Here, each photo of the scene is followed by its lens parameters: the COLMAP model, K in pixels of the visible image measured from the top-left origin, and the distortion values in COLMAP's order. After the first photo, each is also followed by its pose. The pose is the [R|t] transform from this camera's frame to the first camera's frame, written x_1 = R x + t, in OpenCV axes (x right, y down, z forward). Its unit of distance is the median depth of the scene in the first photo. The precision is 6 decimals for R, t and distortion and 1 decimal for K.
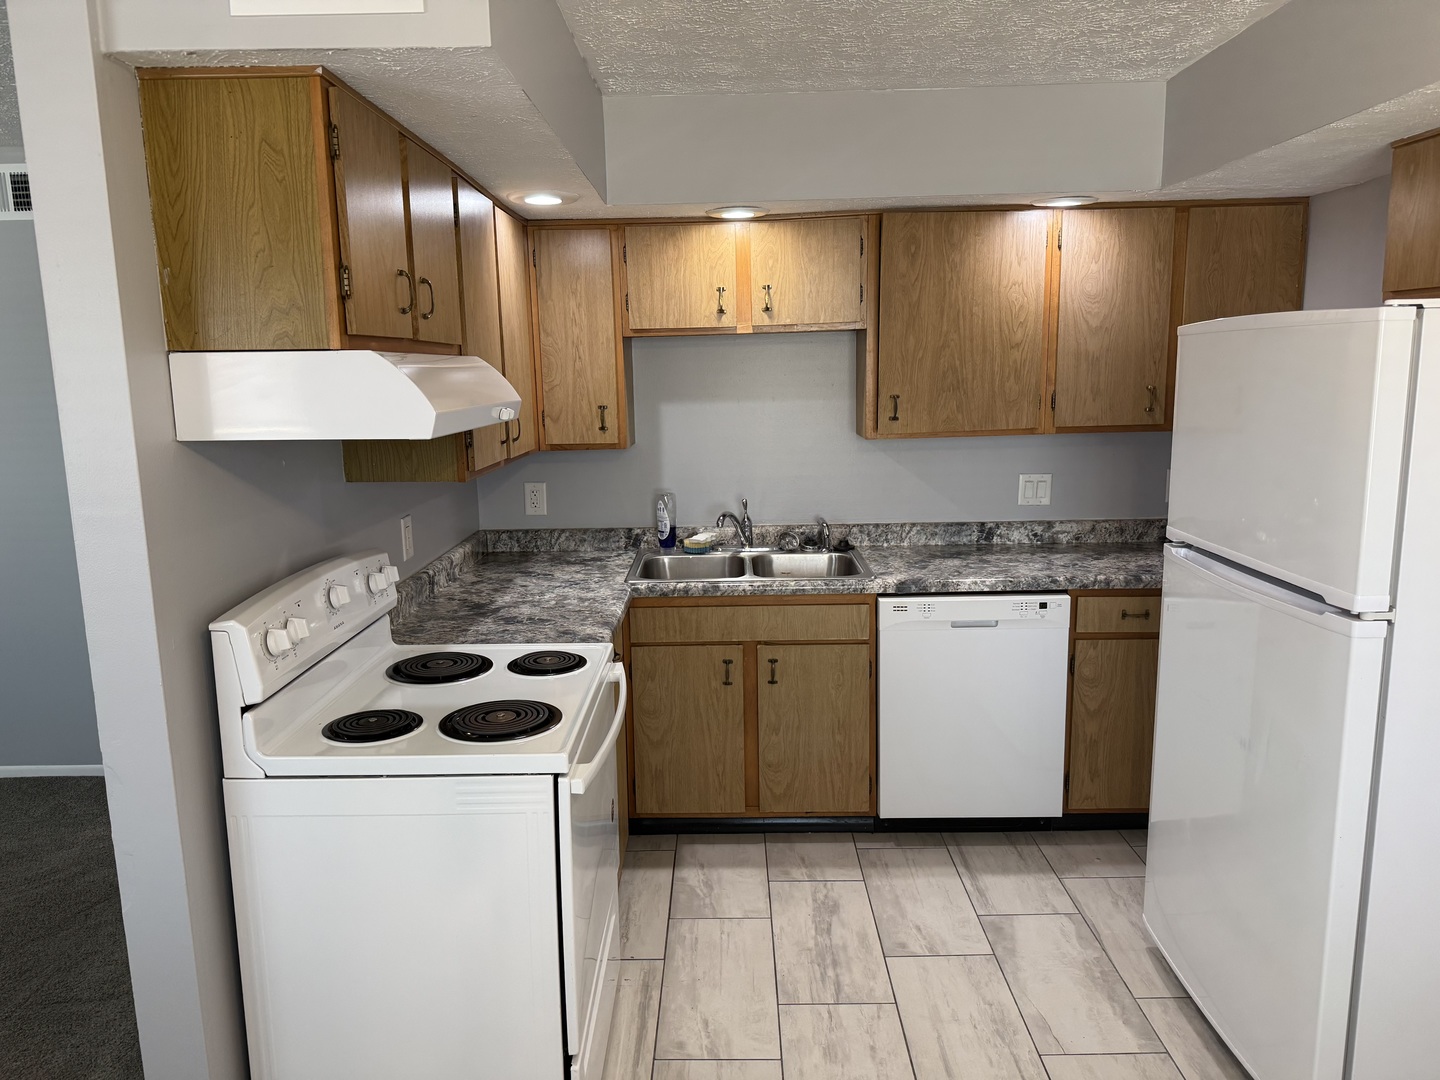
lens RADIAL K [[1018.2, 0, 720.0], [0, 1018.2, 540.0], [0, 0, 1]] dist [0.054956, -0.046633]
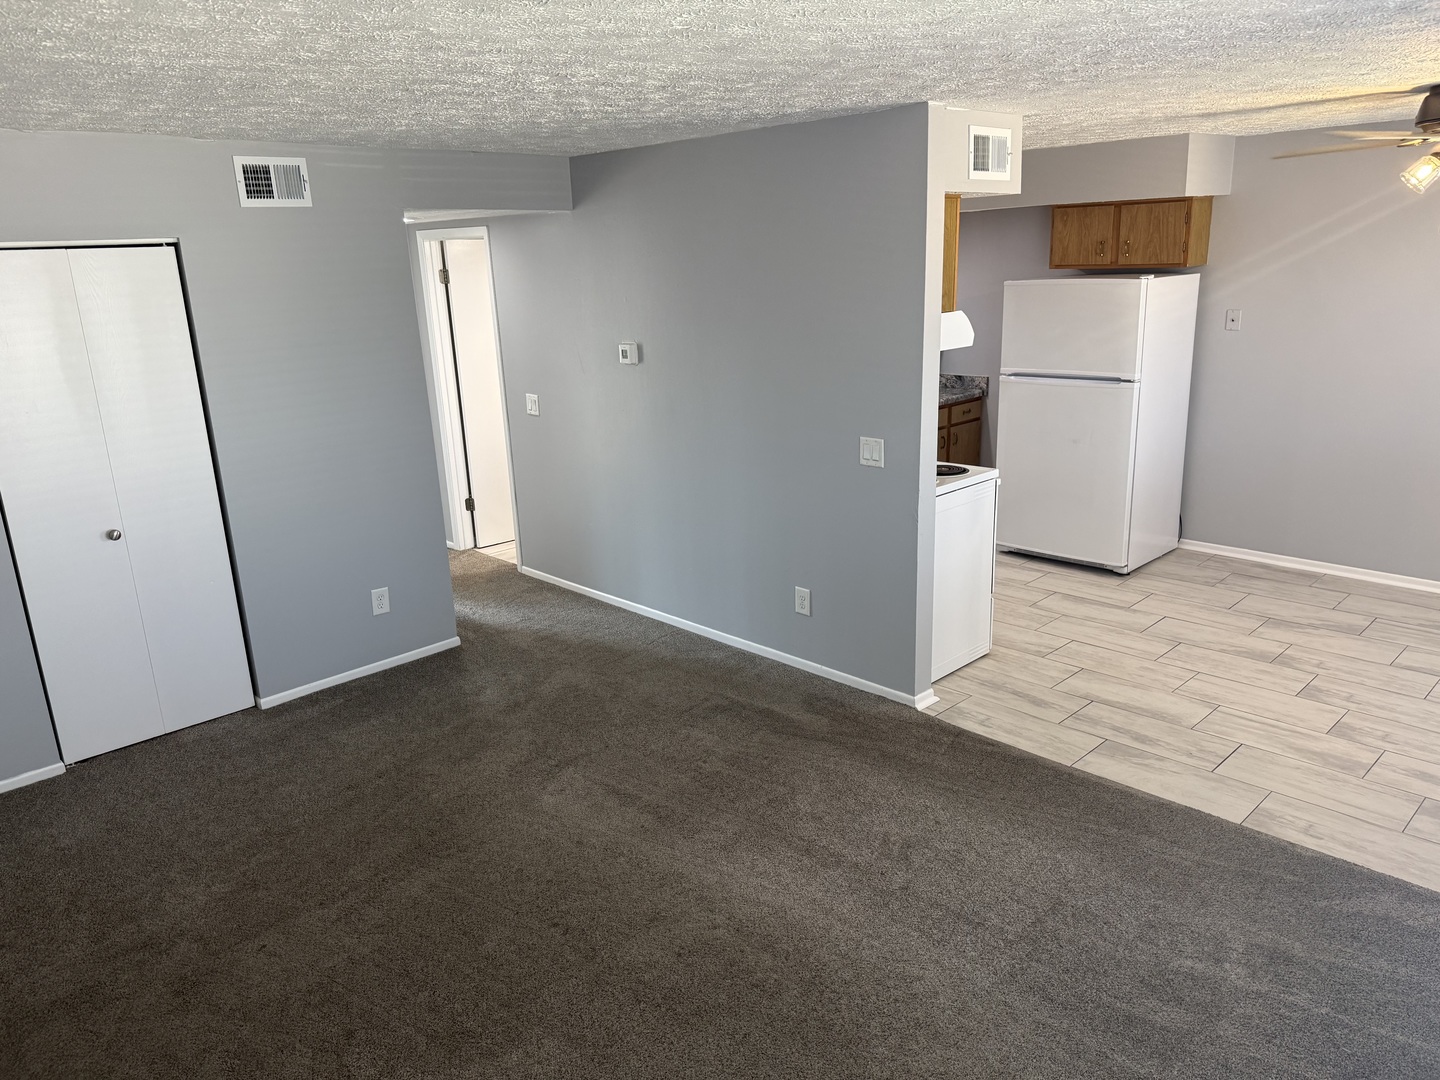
lens RADIAL K [[1022.4, 0, 657.2], [0, 1022.4, 542.6], [0, 0, 1]] dist [0.001695, -0.027739]
pose [[0.728338, -0.201557, 0.654904, -2.497121], [0.142712, 0.979421, 0.142718, -0.091152], [-0.670192, -0.010485, 0.742114, -0.303199]]
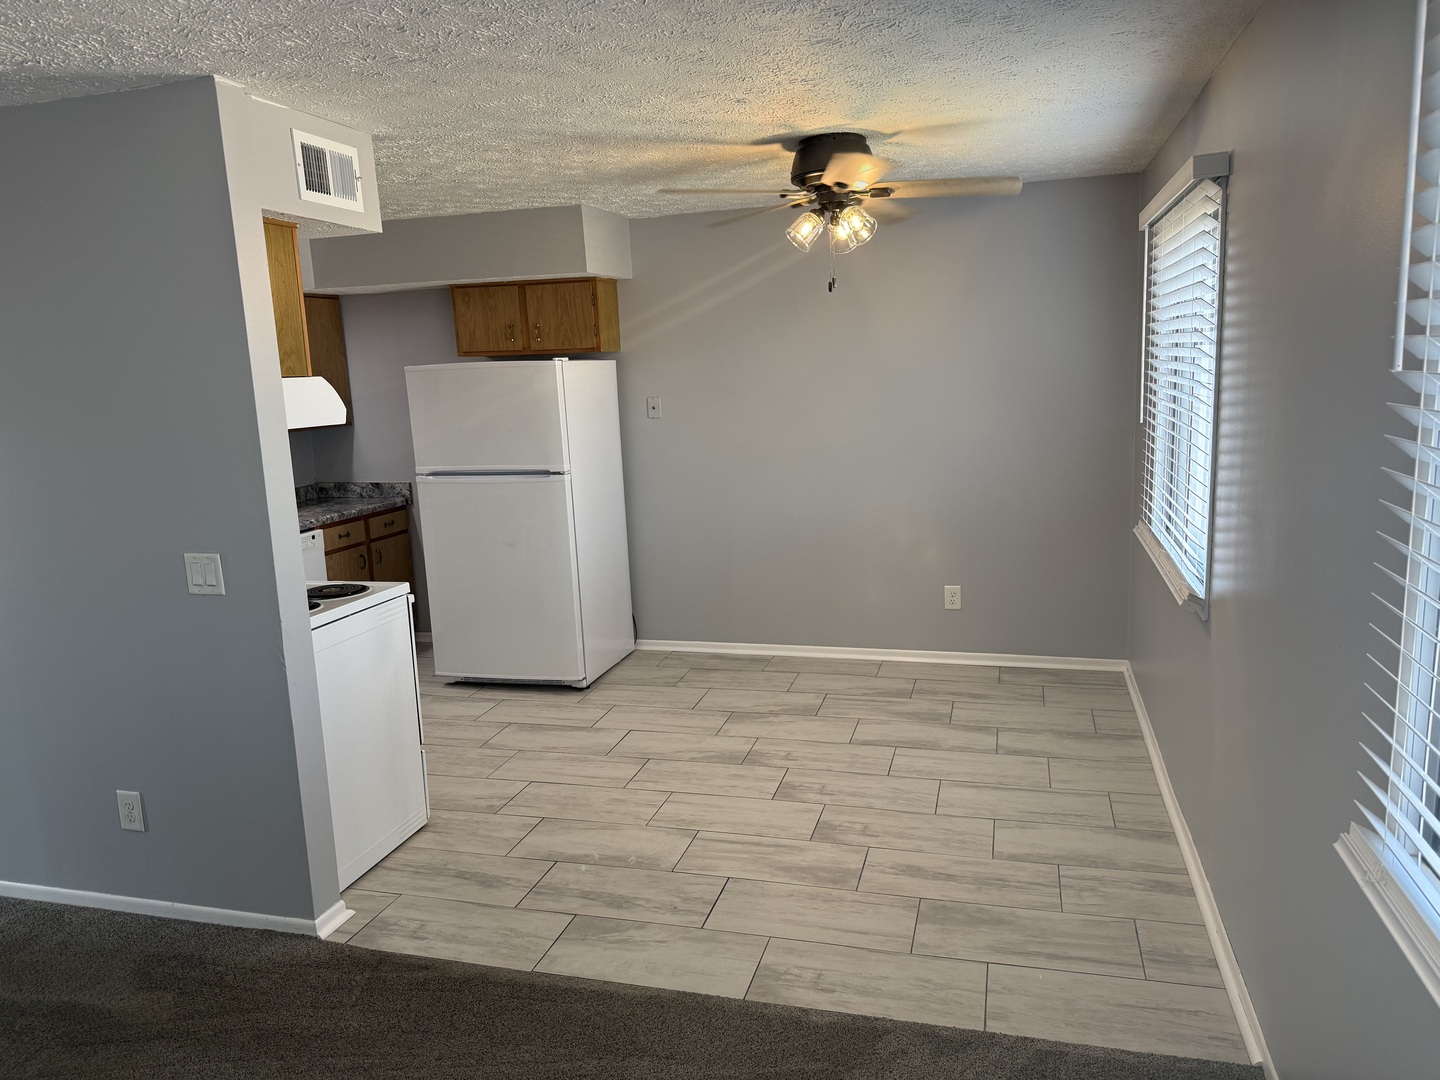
lens RADIAL K [[1028.2, 0, 660.6], [0, 1028.2, 540.5], [0, 0, 1]] dist [0.215462, -0.289967]
pose [[0.309373, -0.157866, 0.937746, -1.923984], [0.204622, 0.974075, 0.096475, 0.037433], [-0.928665, 0.162036, 0.333655, -0.131357]]
